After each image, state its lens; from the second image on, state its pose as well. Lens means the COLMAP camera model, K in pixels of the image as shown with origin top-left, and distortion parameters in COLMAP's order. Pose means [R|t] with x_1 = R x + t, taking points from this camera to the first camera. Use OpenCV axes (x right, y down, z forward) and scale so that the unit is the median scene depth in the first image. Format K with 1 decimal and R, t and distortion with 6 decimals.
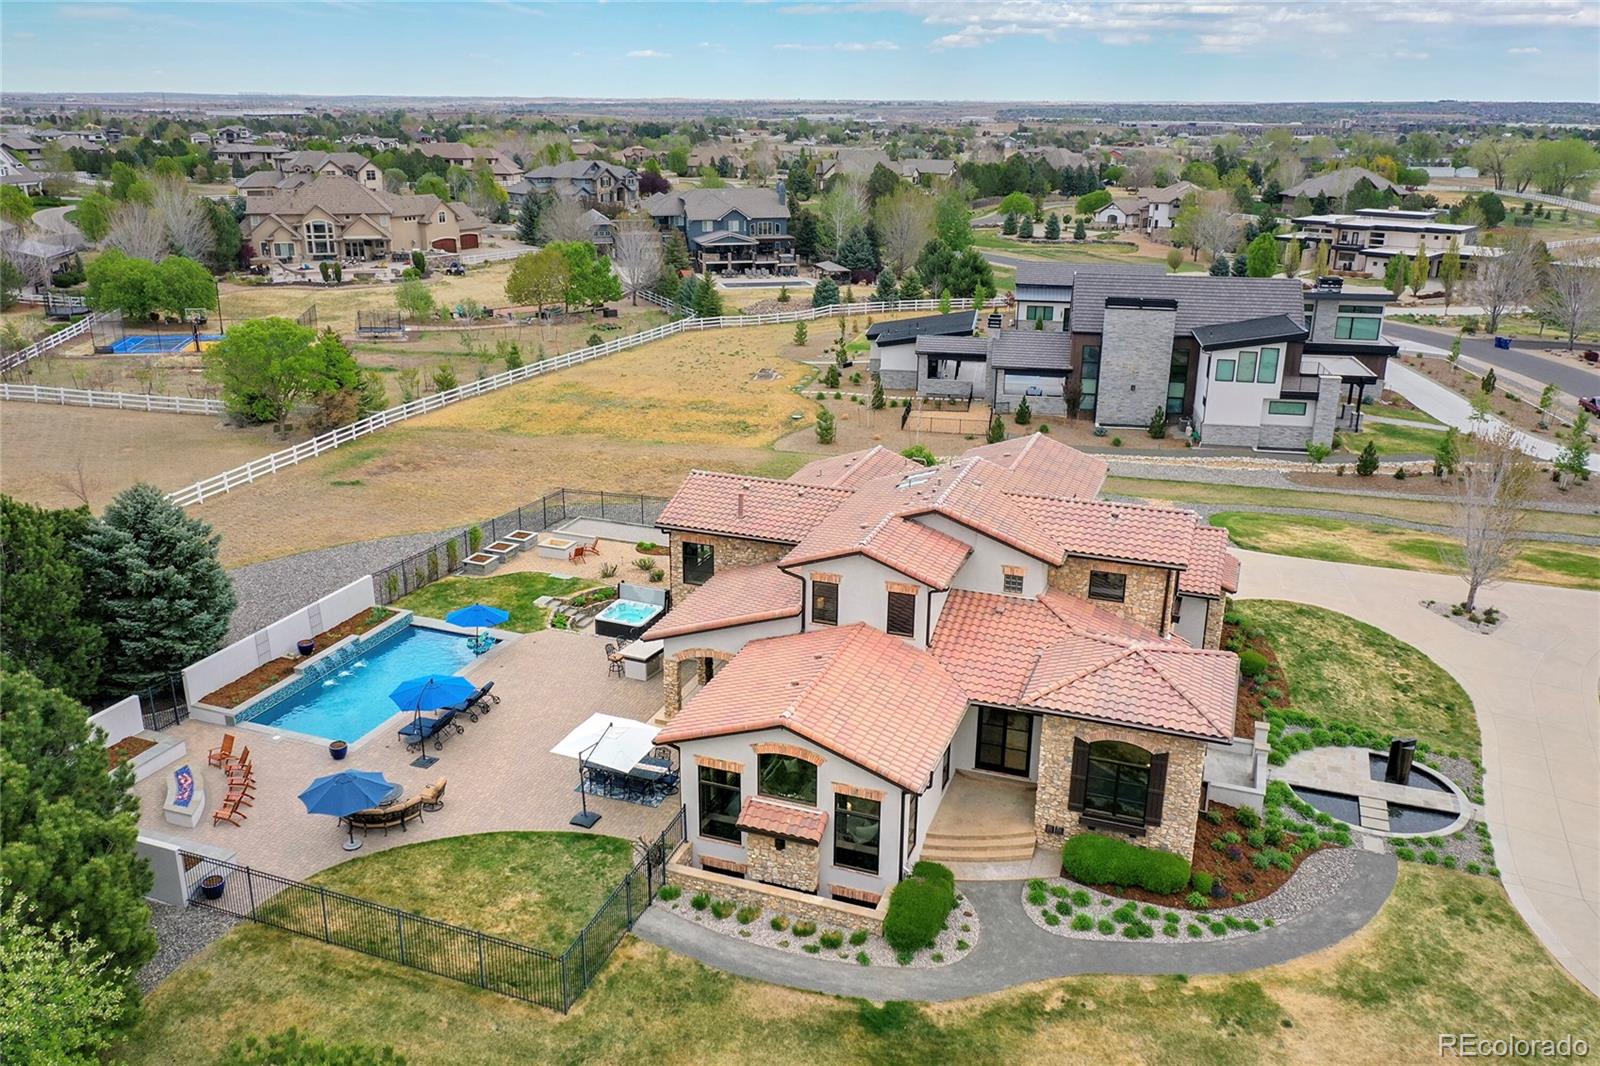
lens RADIAL K [[1257.6, 0, 800.0], [0, 1257.6, 533.0], [0, 0, 1]] dist [-0.001978, -0.002485]
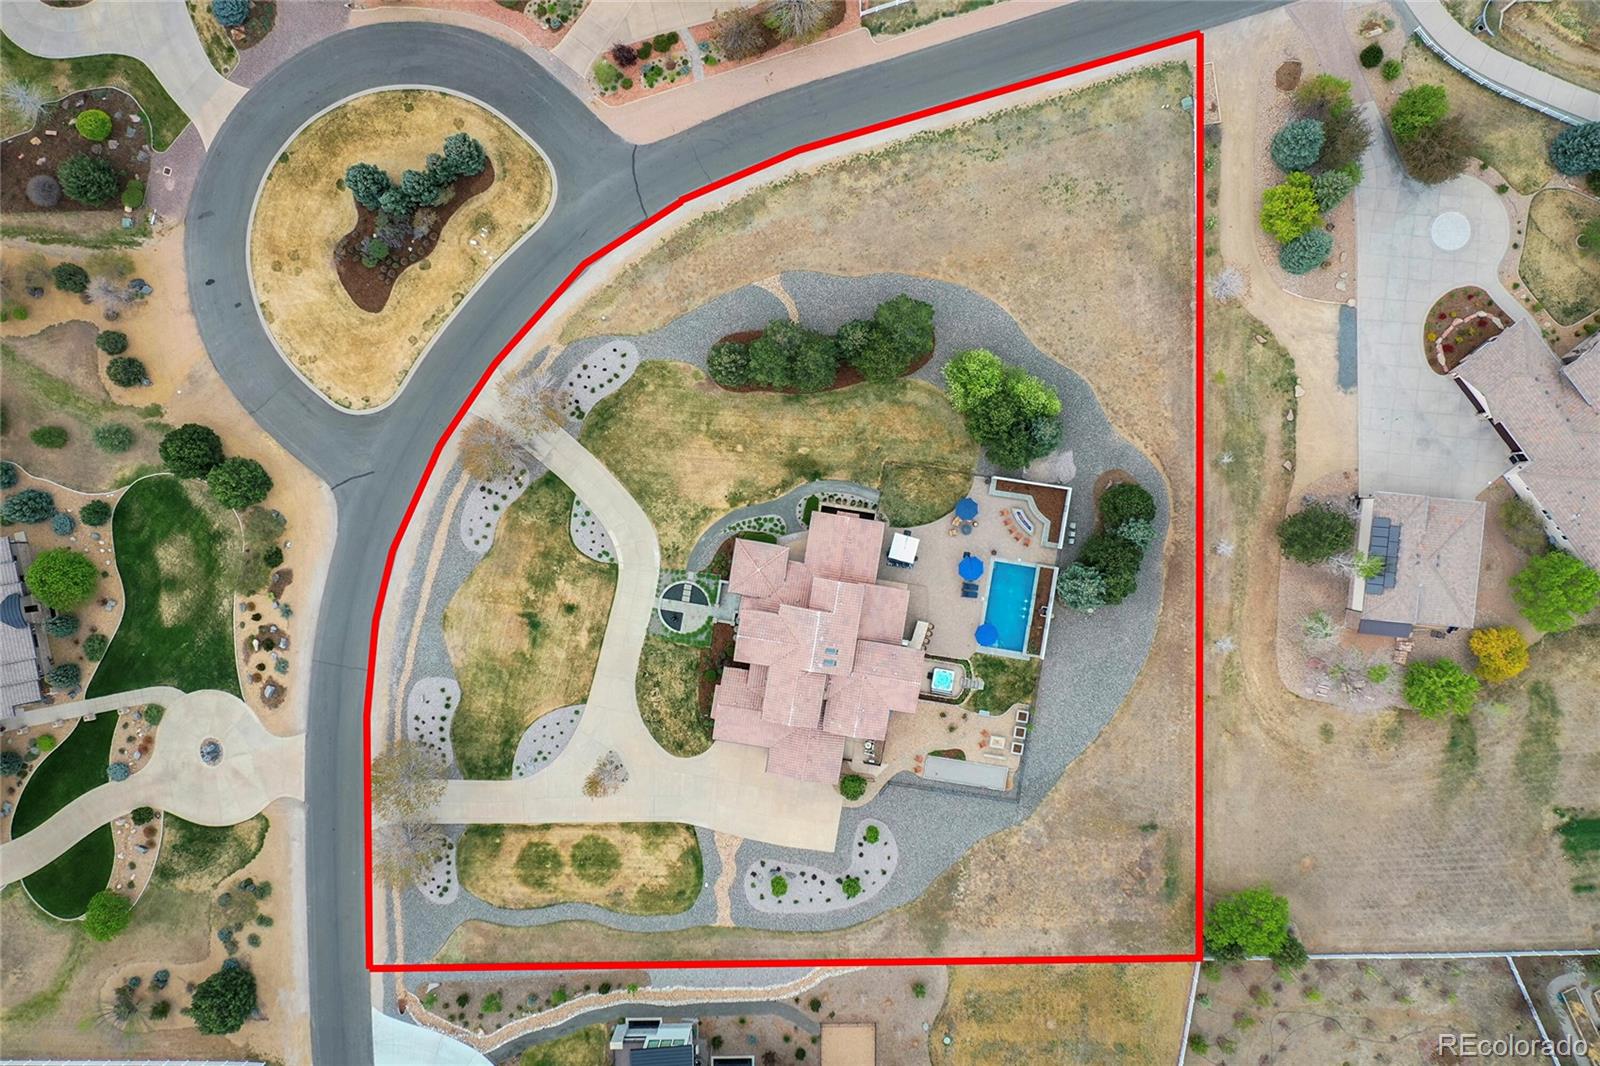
lens RADIAL K [[1257.6, 0, 800.0], [0, 1257.6, 533.0], [0, 0, 1]] dist [-0.001978, -0.002485]
pose [[-0.981269, 0.191539, 0.020582, 0.056329], [-0.045358, -0.333559, 0.941637, -3.225299], [0.187226, 0.923066, 0.335999, -0.267118]]
